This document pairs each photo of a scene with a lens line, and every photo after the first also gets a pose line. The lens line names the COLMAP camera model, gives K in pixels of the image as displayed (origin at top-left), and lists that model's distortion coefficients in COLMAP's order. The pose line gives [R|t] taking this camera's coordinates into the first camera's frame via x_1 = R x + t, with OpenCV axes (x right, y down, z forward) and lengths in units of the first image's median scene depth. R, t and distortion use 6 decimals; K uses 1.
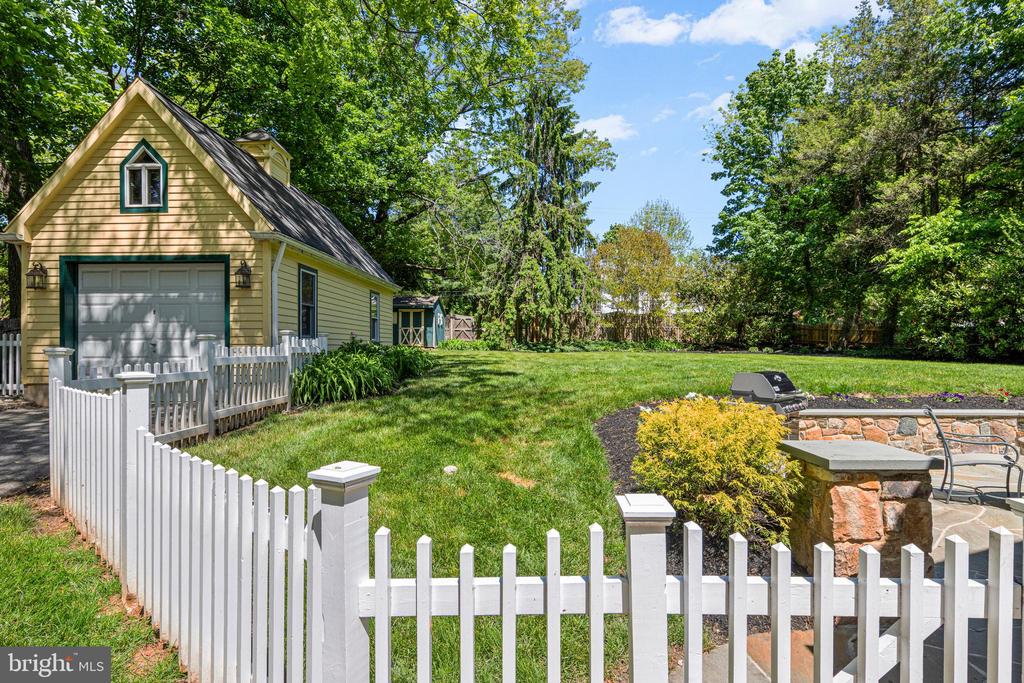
lens RADIAL K [[522.3, 0, 514.6], [0, 522.3, 340.6], [0, 0, 1]] dist [0.014042, -0.004963]
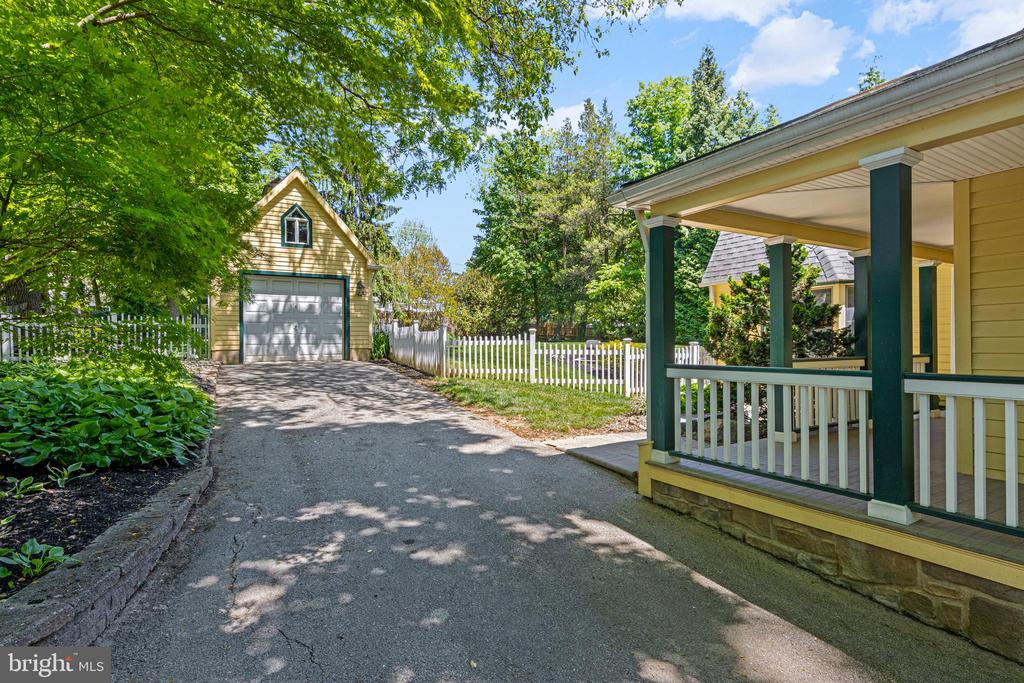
lens RADIAL K [[522.3, 0, 518.5], [0, 522.3, 345.7], [0, 0, 1]] dist [0.014042, -0.004963]
pose [[0.842140, -0.003673, 0.539246, -0.419243], [-0.003814, 0.999911, 0.012768, 0.019650], [-0.539245, -0.012809, 0.842052, -0.328717]]
